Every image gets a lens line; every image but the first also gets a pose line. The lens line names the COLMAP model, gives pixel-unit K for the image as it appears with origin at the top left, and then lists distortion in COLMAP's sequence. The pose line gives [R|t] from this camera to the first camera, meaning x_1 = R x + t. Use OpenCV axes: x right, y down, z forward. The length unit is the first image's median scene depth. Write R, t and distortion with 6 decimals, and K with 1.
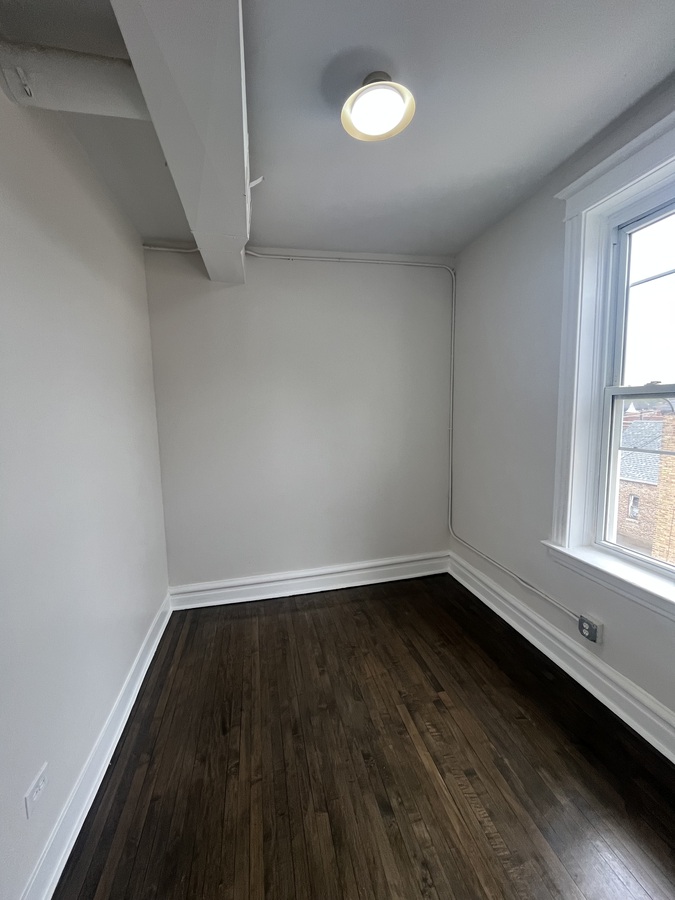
lens RADIAL K [[366.9, 0, 338.9], [0, 366.9, 443.3], [0, 0, 1]] dist [-0.003524, 0.000455]
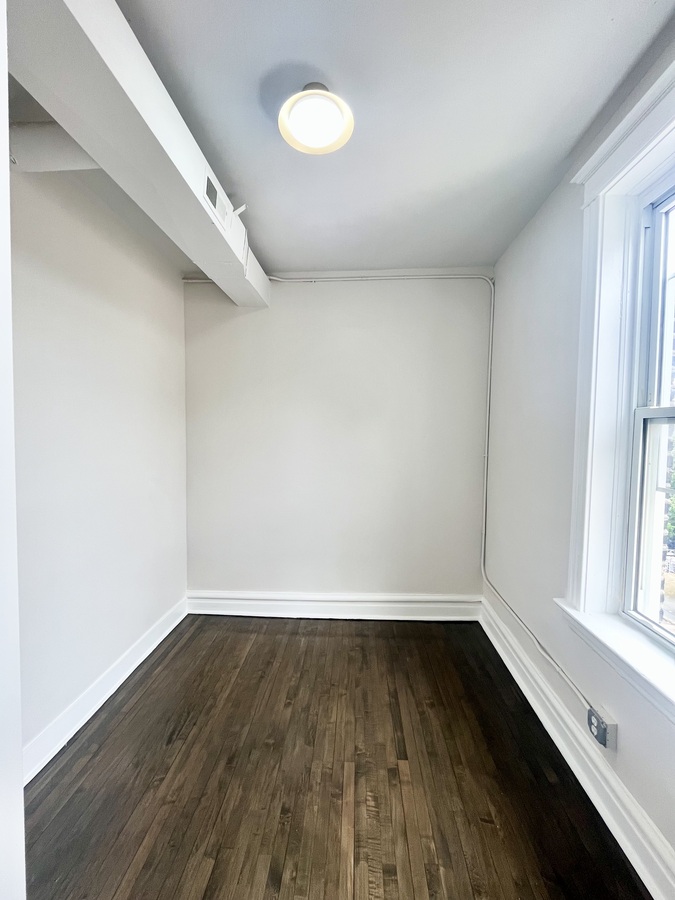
lens RADIAL K [[366.9, 0, 338.8], [0, 366.9, 444.3], [0, 0, 1]] dist [-0.003524, 0.000455]
pose [[0.962526, 0.039760, -0.268258, 0.347459], [-0.054914, 0.997277, -0.049225, -0.005061], [0.265571, 0.062111, 0.962089, 0.097564]]
